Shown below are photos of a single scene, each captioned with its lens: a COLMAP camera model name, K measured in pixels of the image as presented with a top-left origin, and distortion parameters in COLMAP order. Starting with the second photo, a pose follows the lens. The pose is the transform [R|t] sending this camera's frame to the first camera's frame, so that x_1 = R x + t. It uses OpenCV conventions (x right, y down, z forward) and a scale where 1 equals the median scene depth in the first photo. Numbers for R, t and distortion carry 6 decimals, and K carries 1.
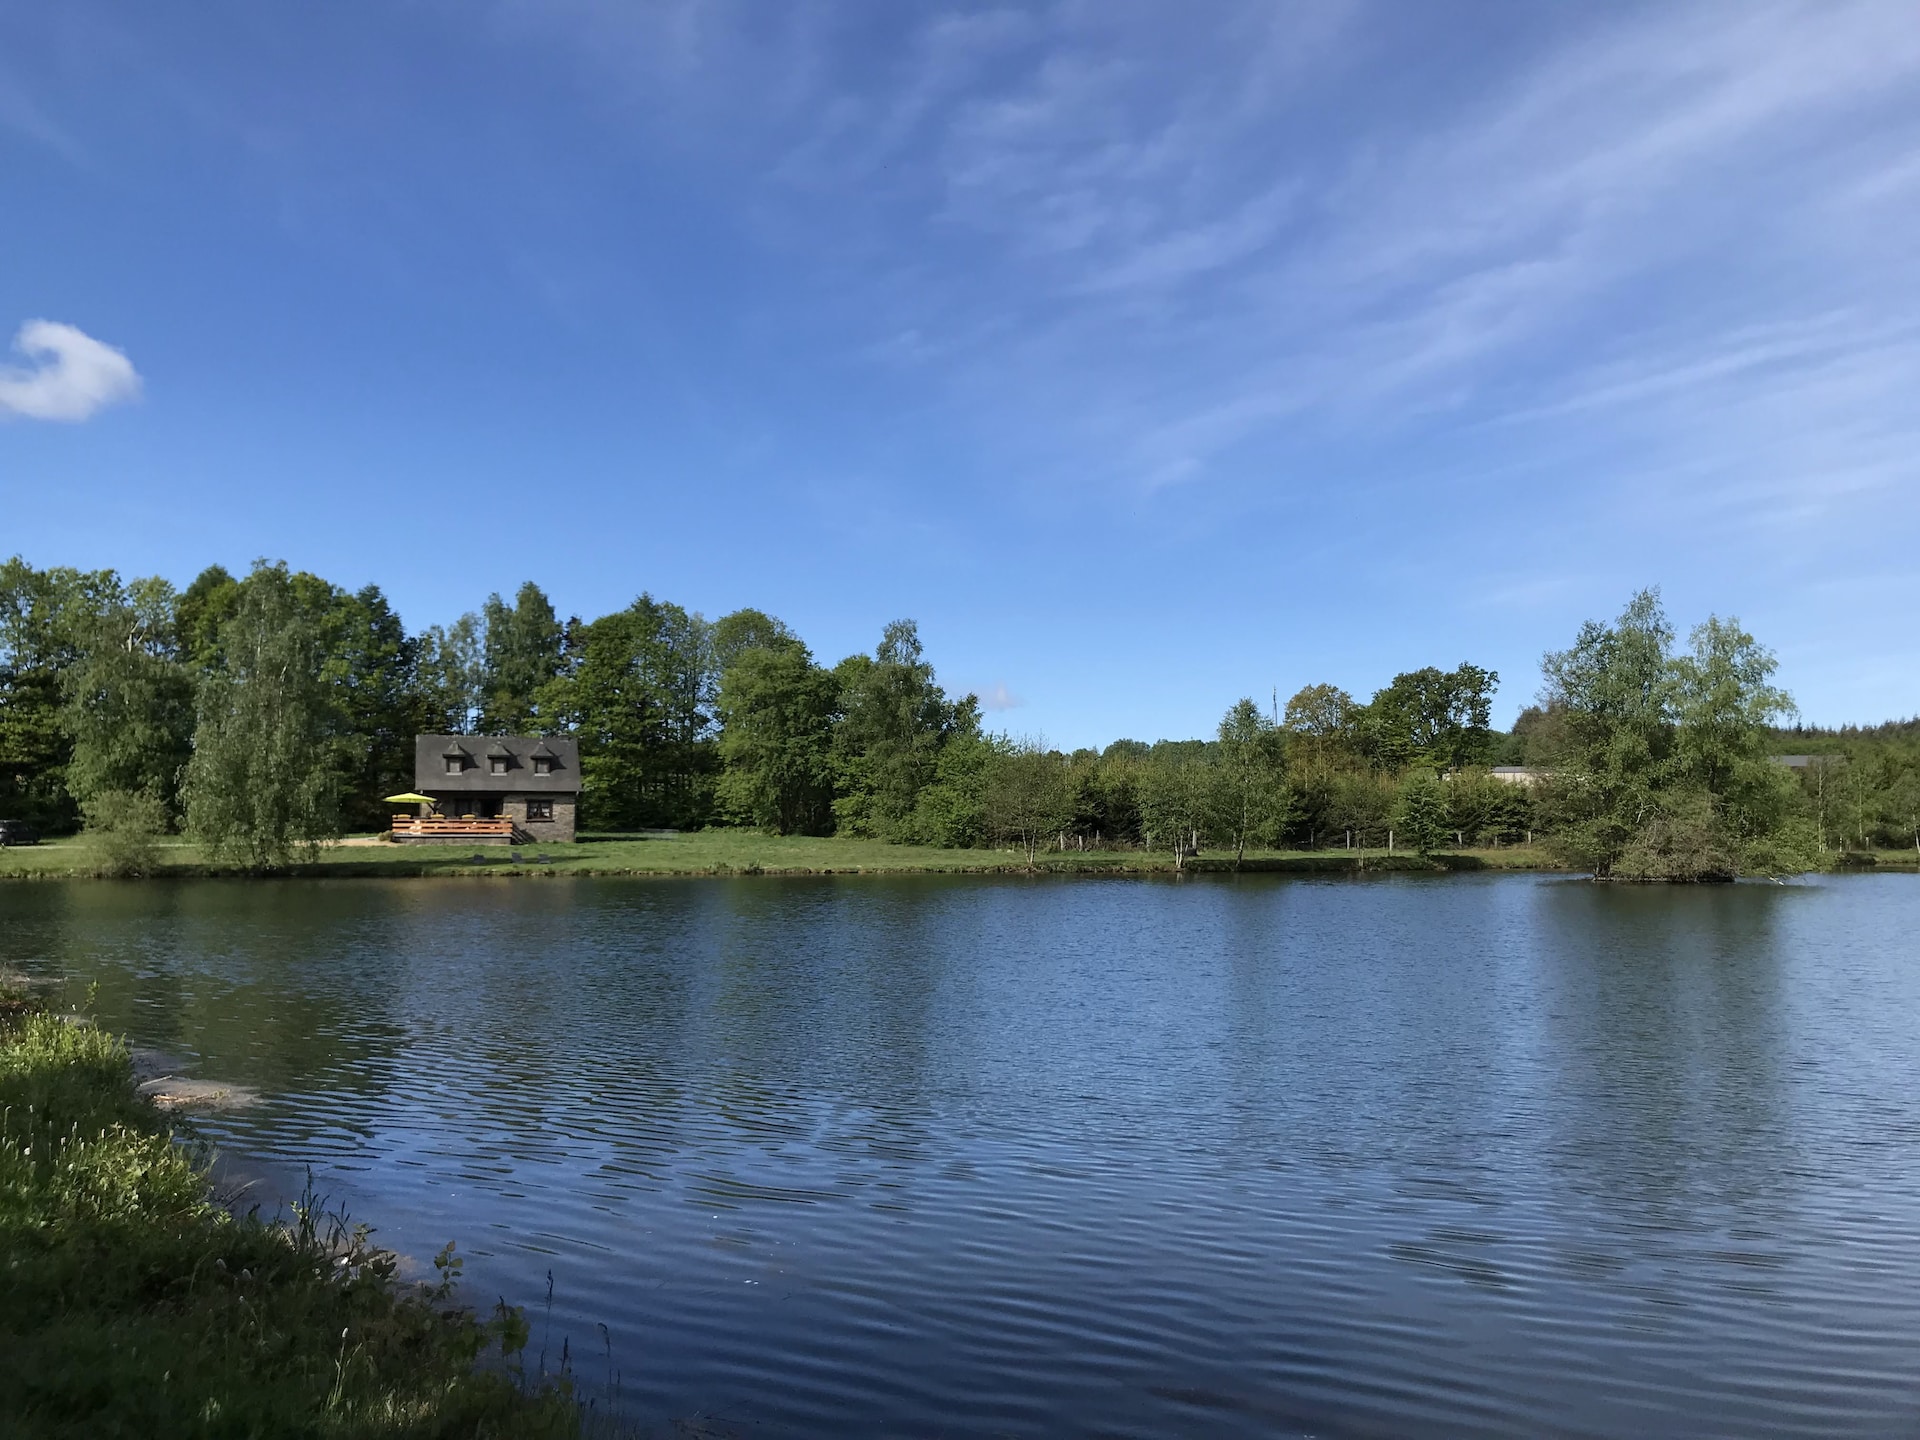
lens RADIAL K [[1540.9, 0, 955.8], [0, 1540.9, 658.8], [0, 0, 1]] dist [0.050575, -0.101874]
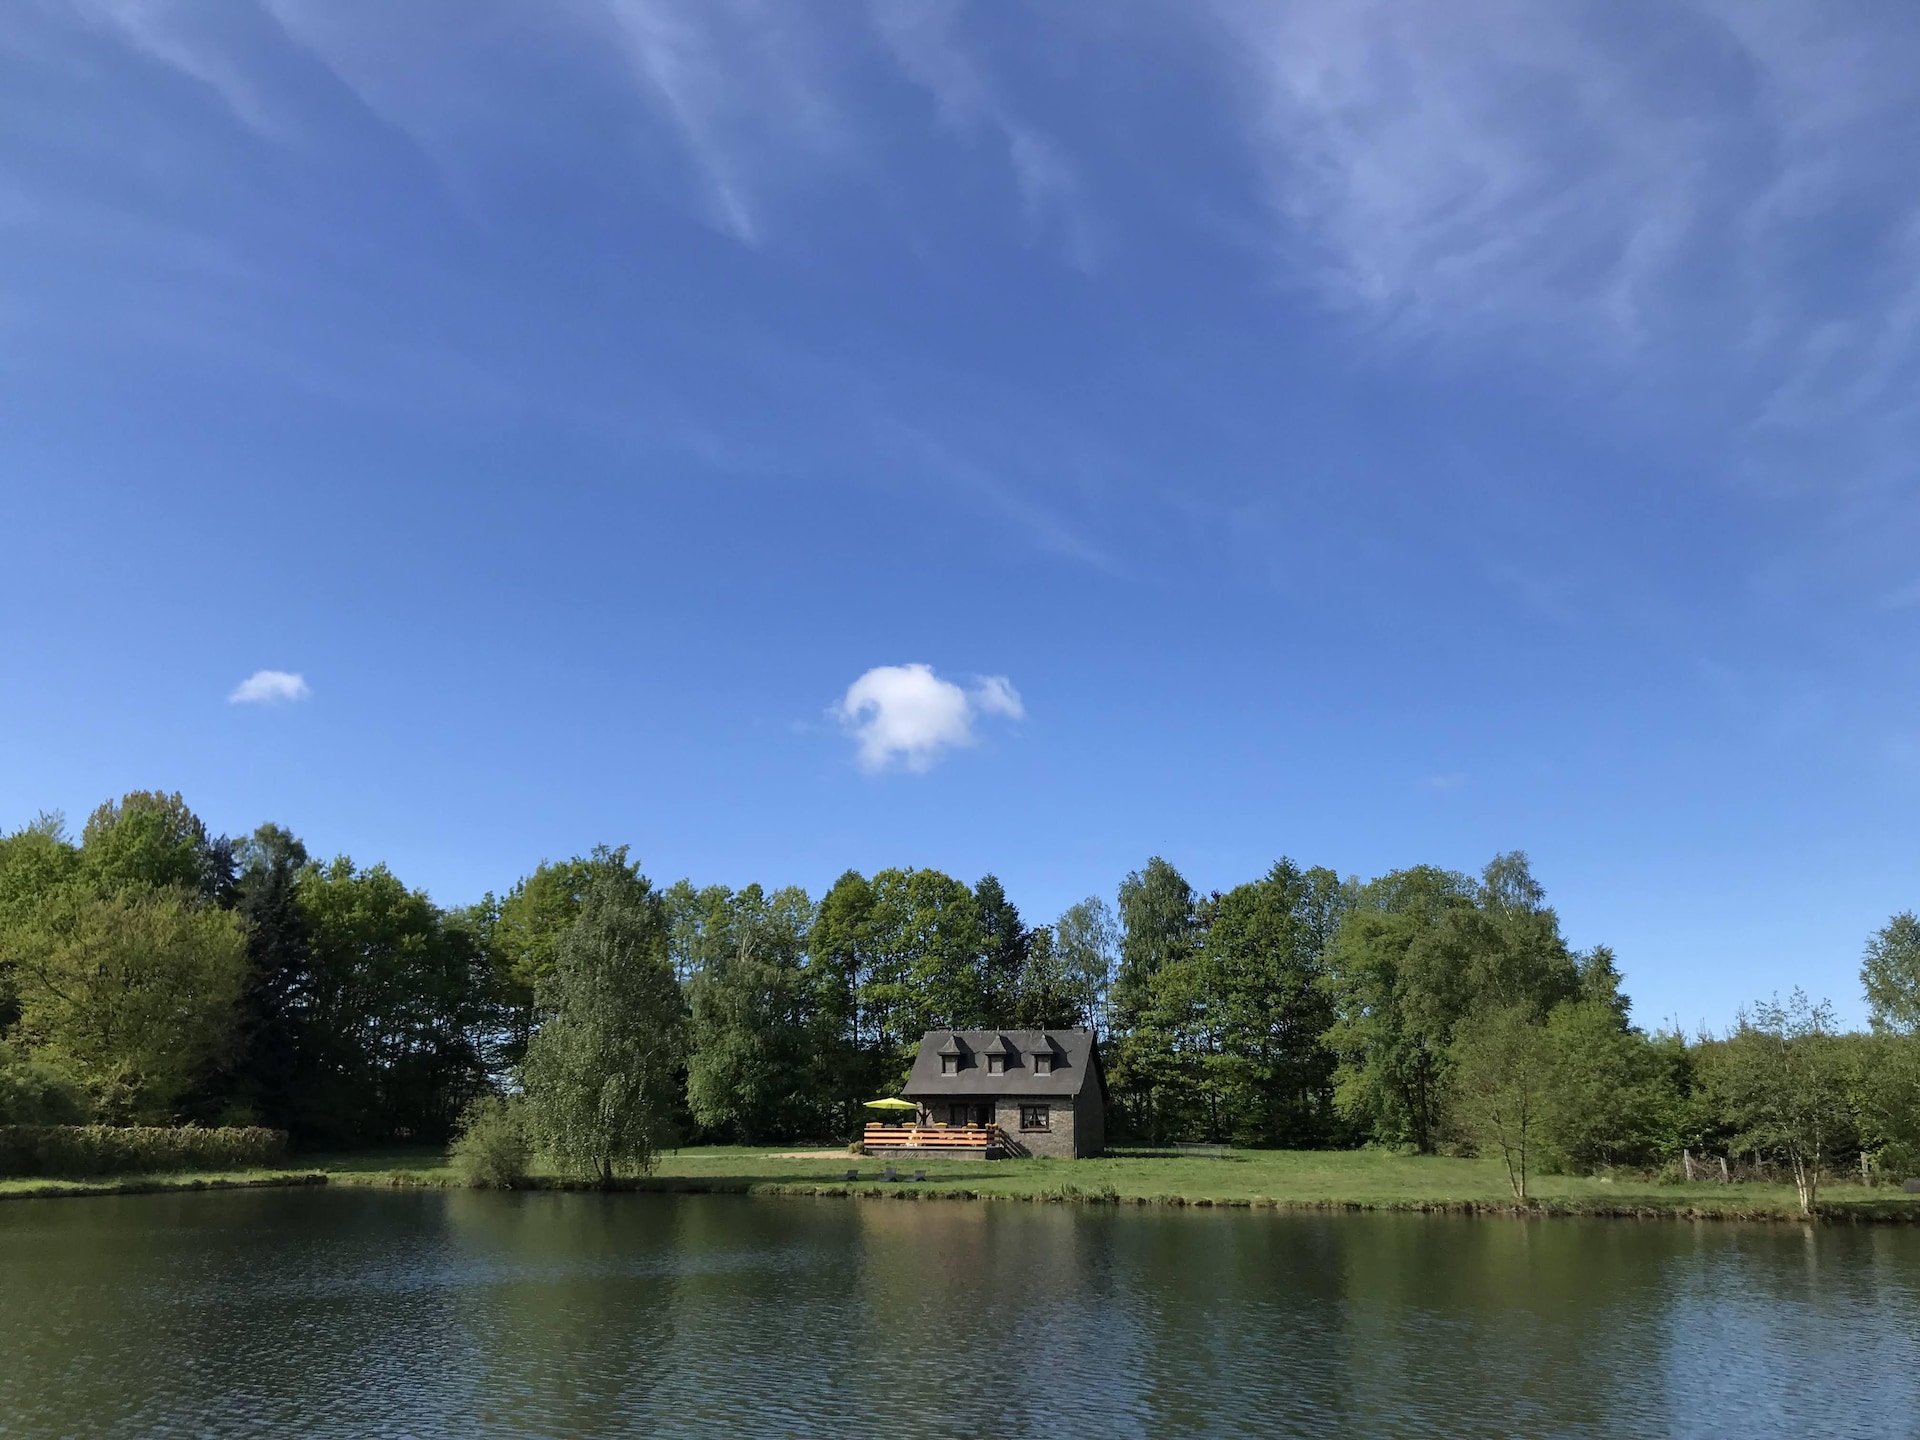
lens RADIAL K [[1540.9, 0, 955.8], [0, 1540.9, 658.8], [0, 0, 1]] dist [0.050575, -0.101874]
pose [[0.797452, -0.175179, -0.577393, 0.230469], [0.059190, 0.975023, -0.214070, 0.031321], [0.600472, 0.136535, 0.787903, 0.269218]]
